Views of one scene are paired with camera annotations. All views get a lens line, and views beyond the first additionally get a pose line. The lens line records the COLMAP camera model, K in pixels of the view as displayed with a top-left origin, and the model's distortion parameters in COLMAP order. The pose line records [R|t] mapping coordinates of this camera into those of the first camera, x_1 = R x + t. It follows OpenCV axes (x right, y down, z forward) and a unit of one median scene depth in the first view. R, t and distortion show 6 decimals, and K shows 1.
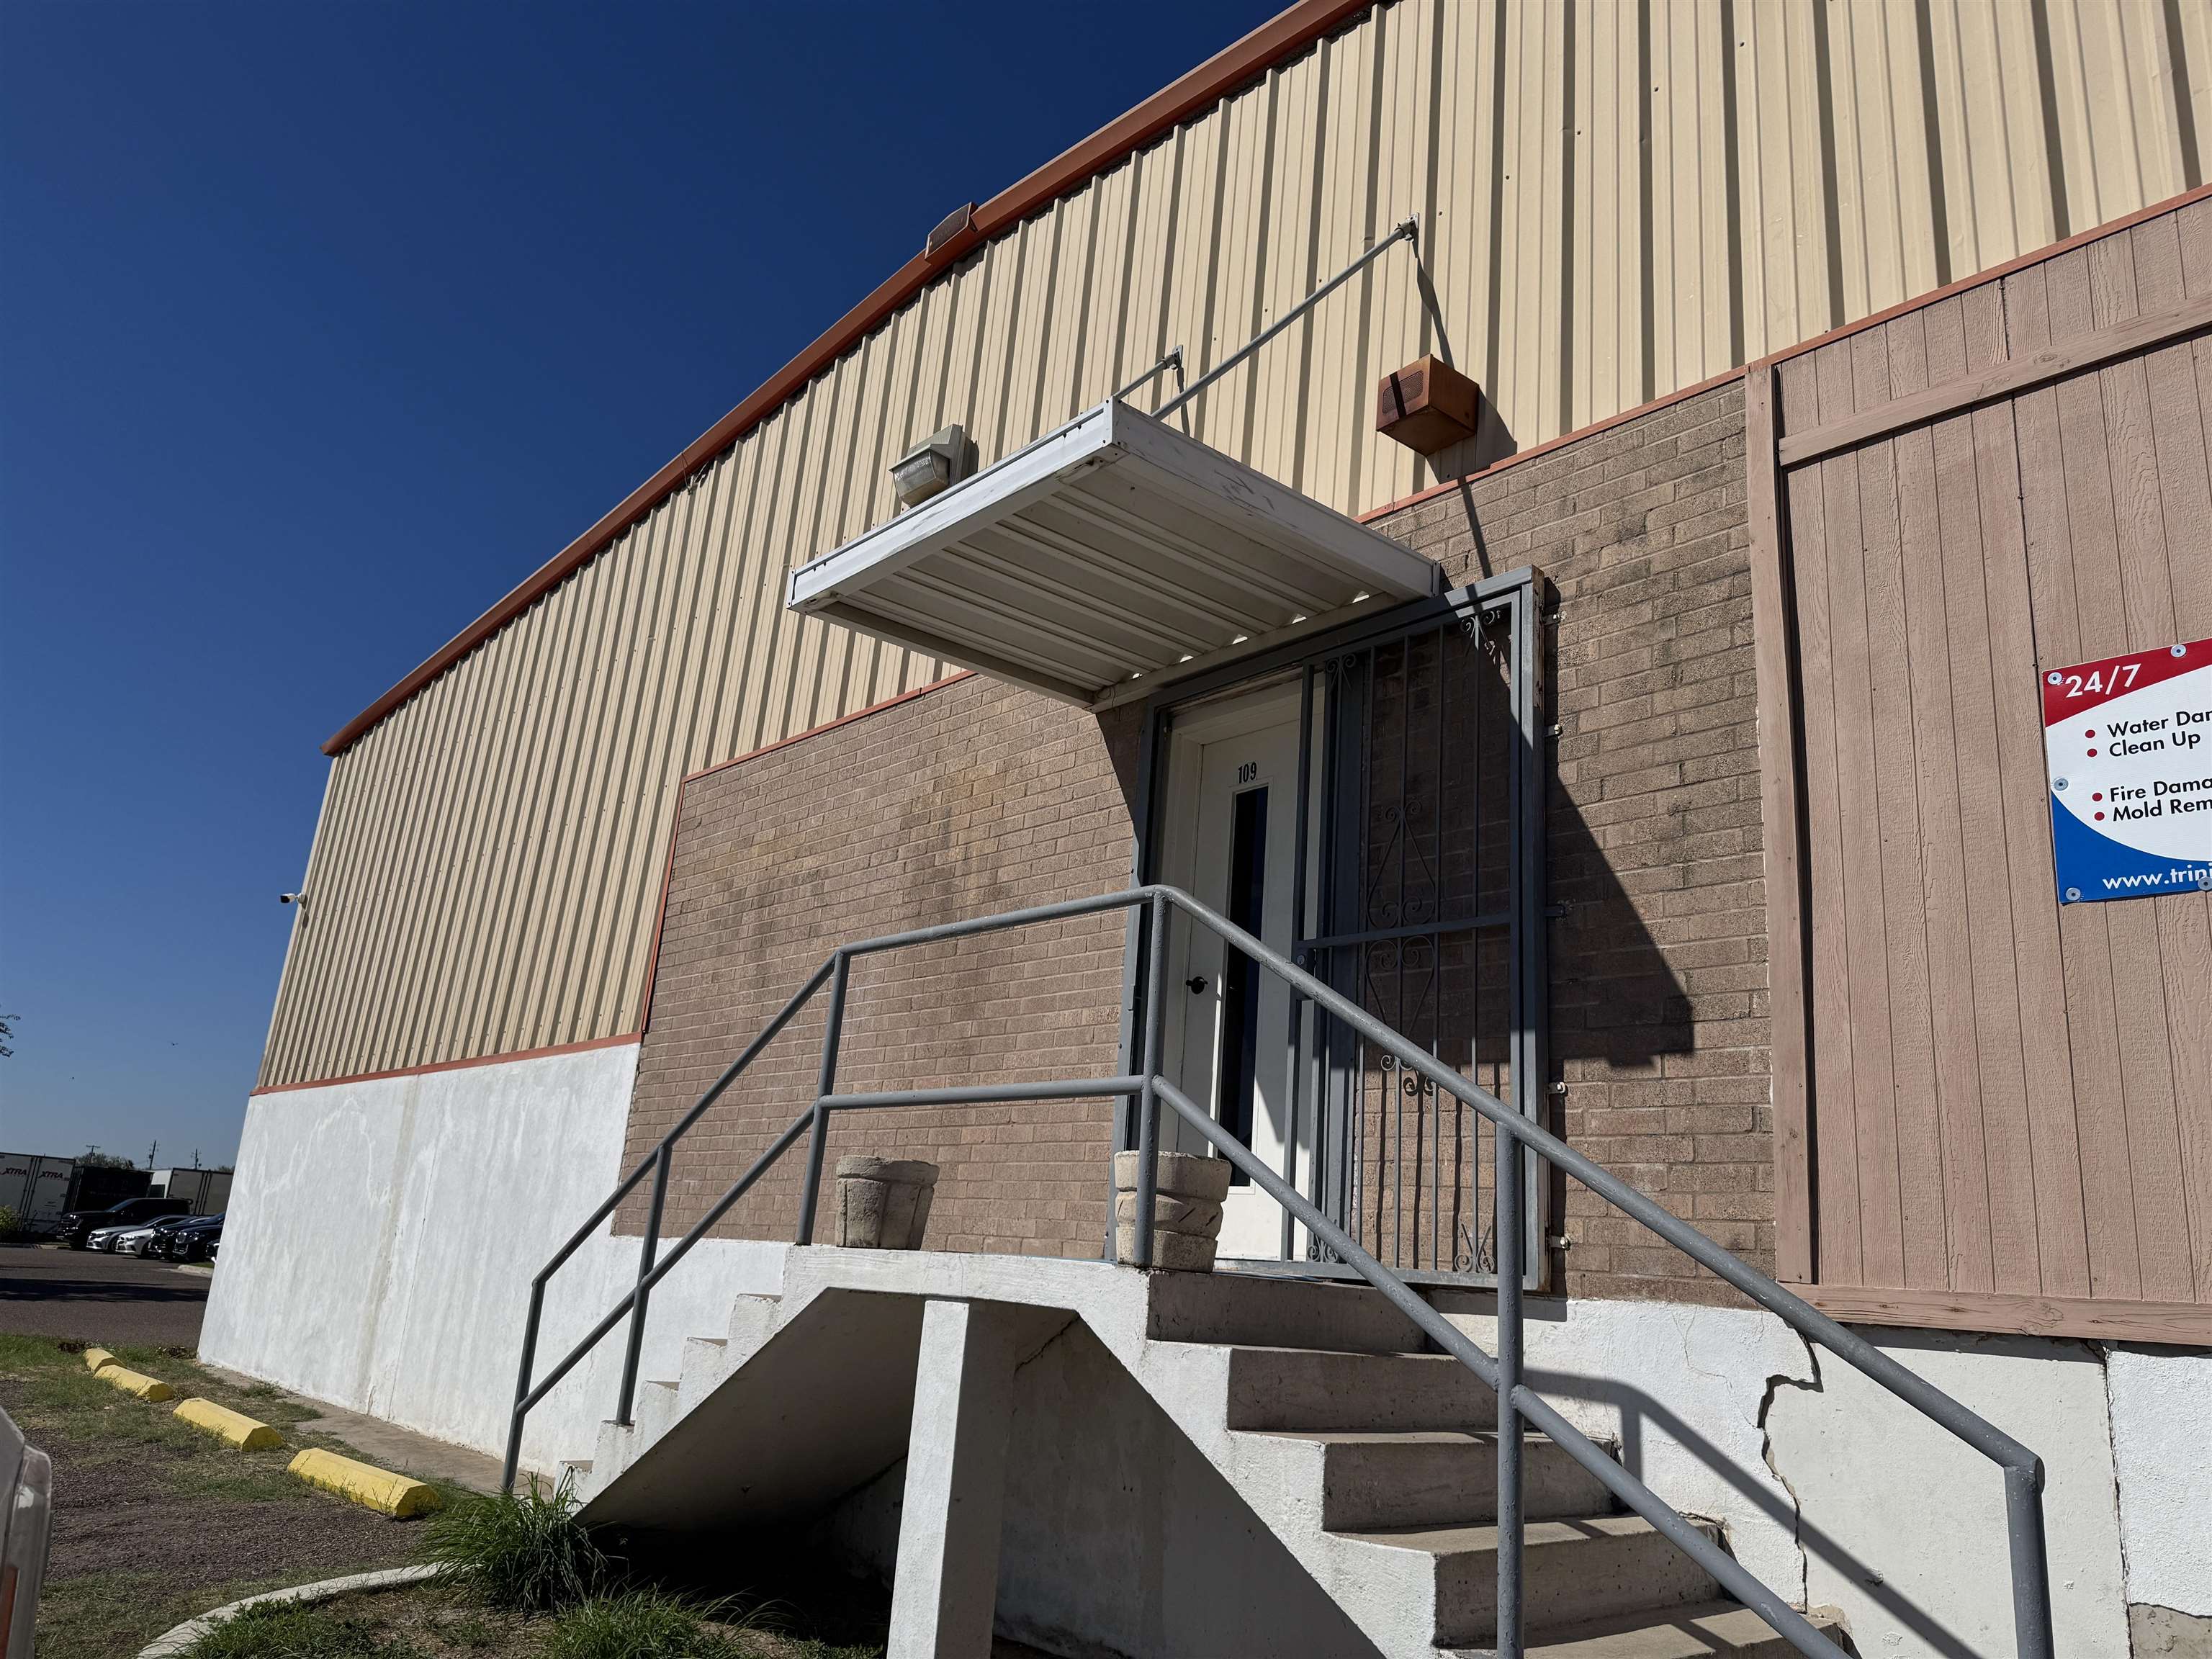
lens RADIAL K [[1538.0, 0, 1079.8], [0, 1538.0, 835.6], [0, 0, 1]] dist [0.109268, -0.168175]
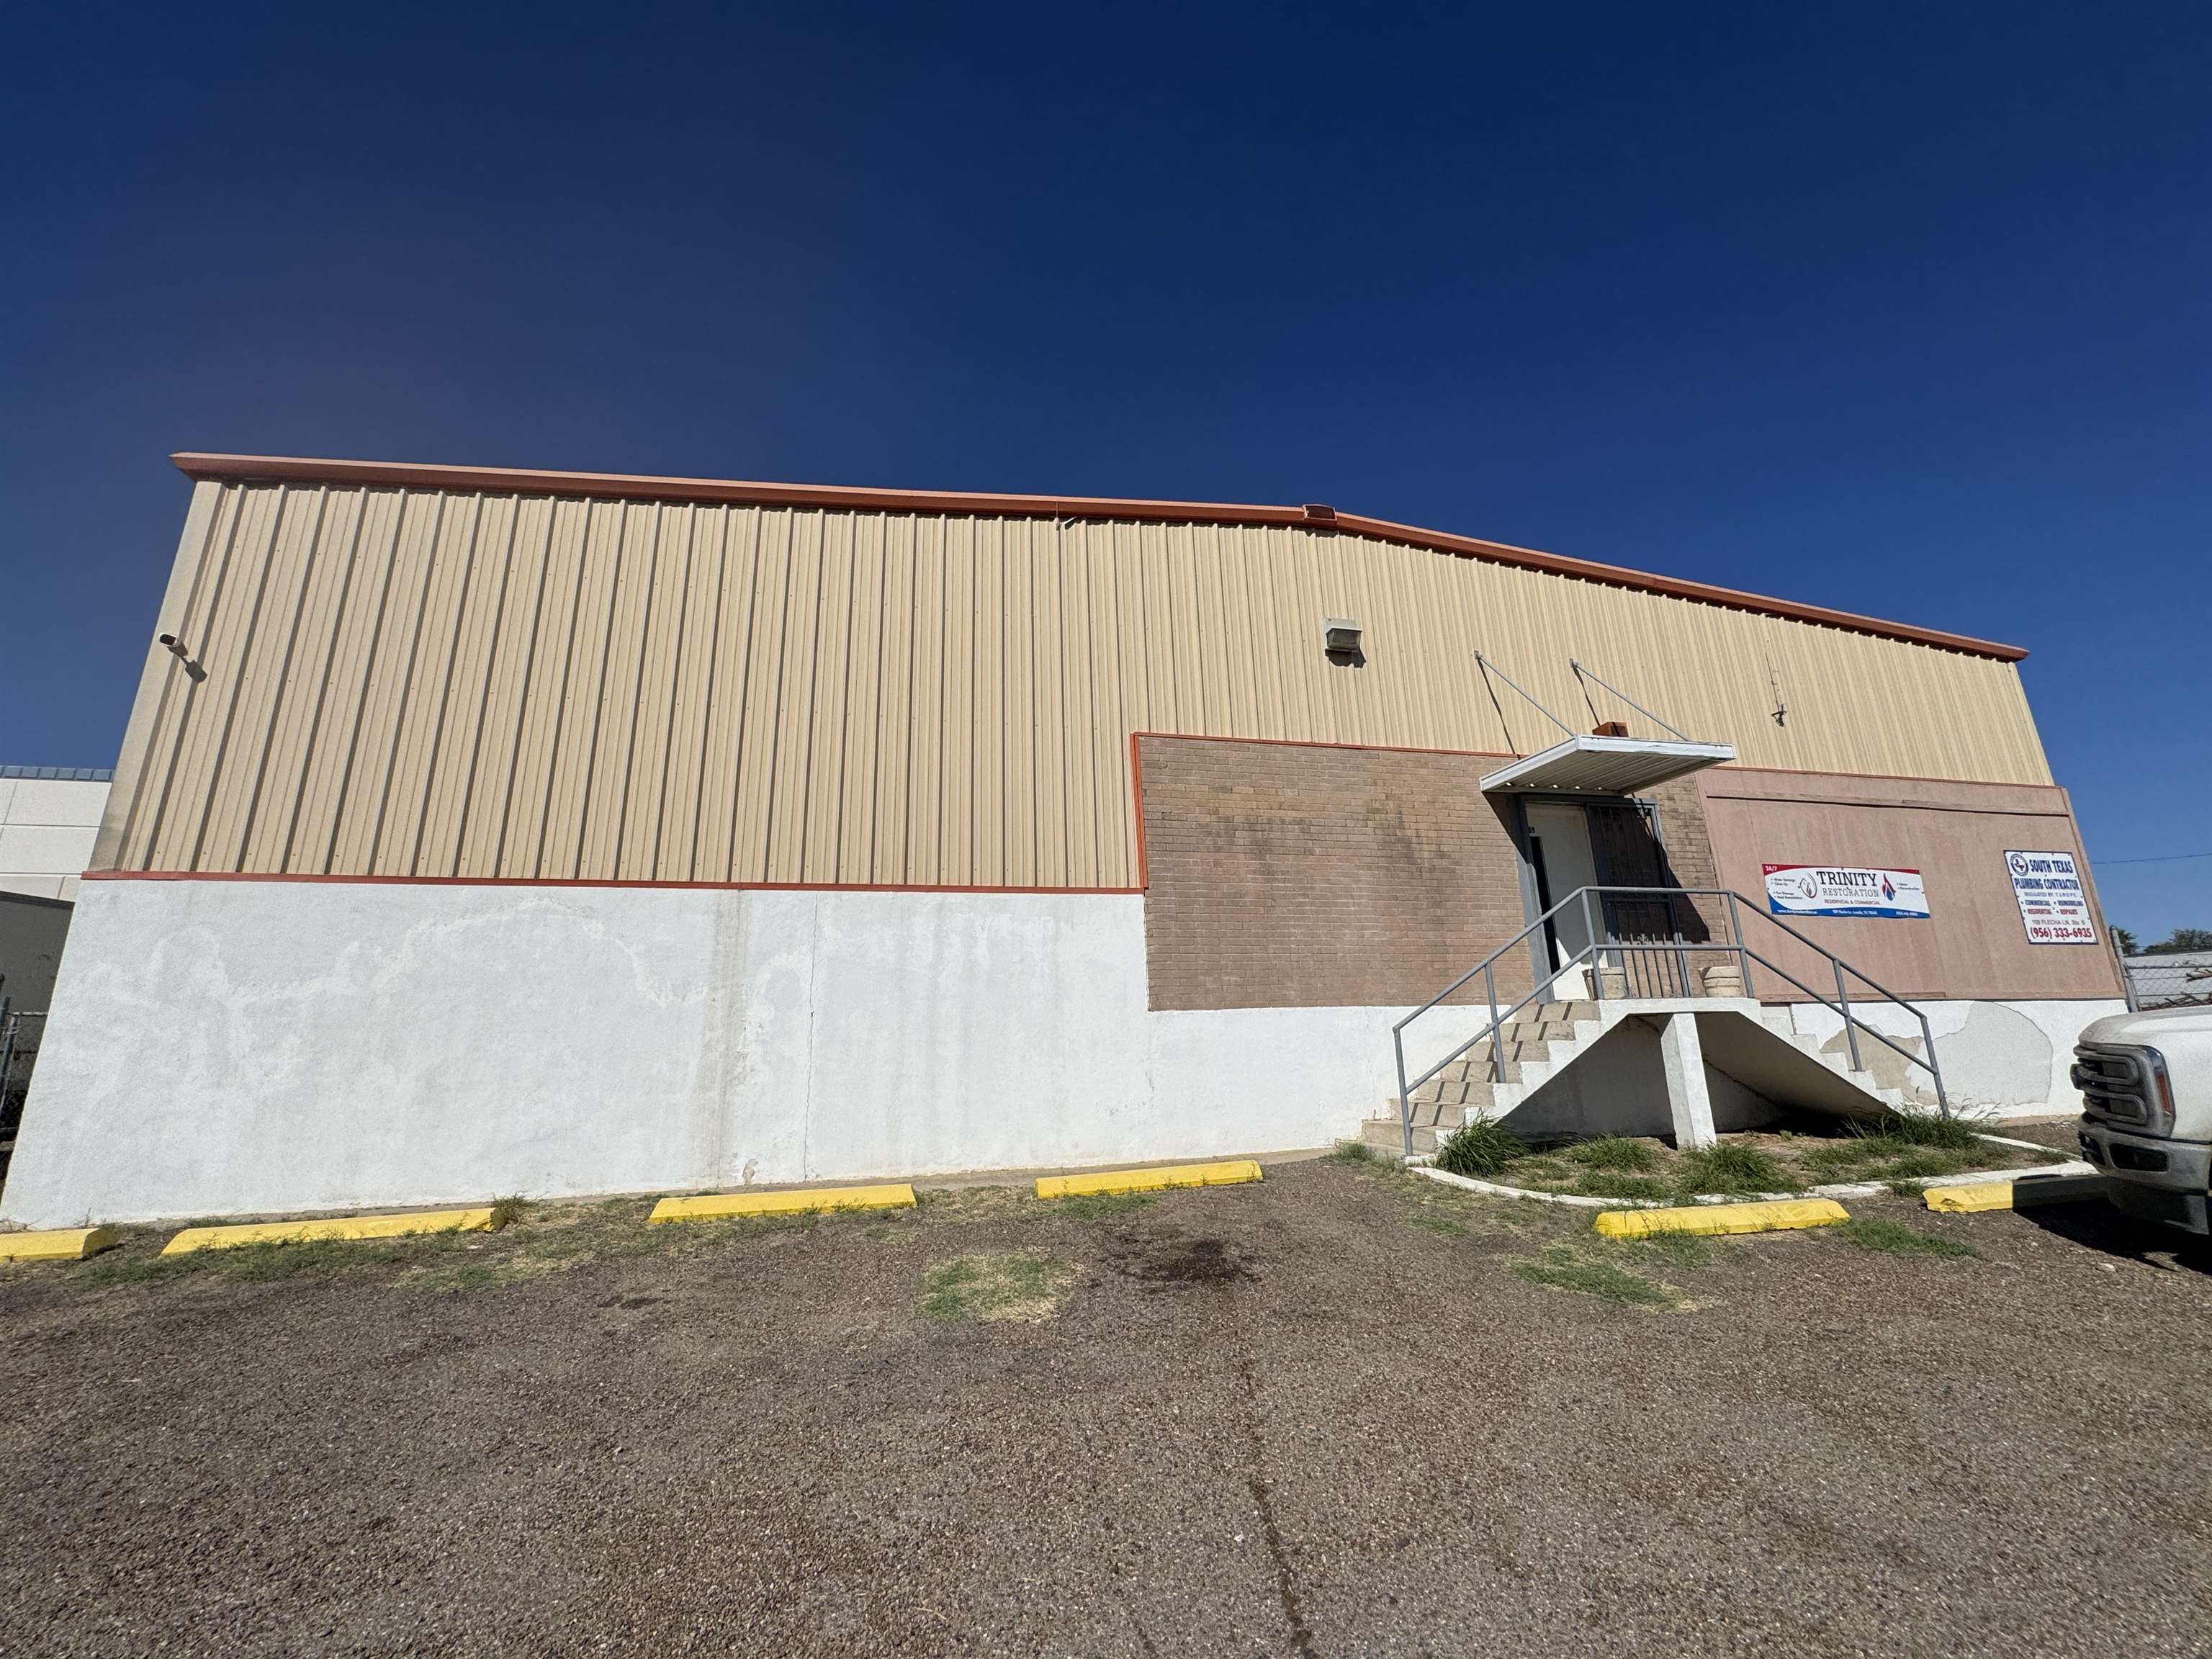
lens RADIAL K [[884.8, 0, 1104.2], [0, 884.8, 829.0], [0, 0, 1]] dist [-0.002679, 0.000954]
pose [[0.469646, 0.131650, 0.872984, -1.630500], [-0.180622, 0.982232, -0.050954, 0.175870], [-0.864181, -0.133750, 0.485080, 0.882188]]
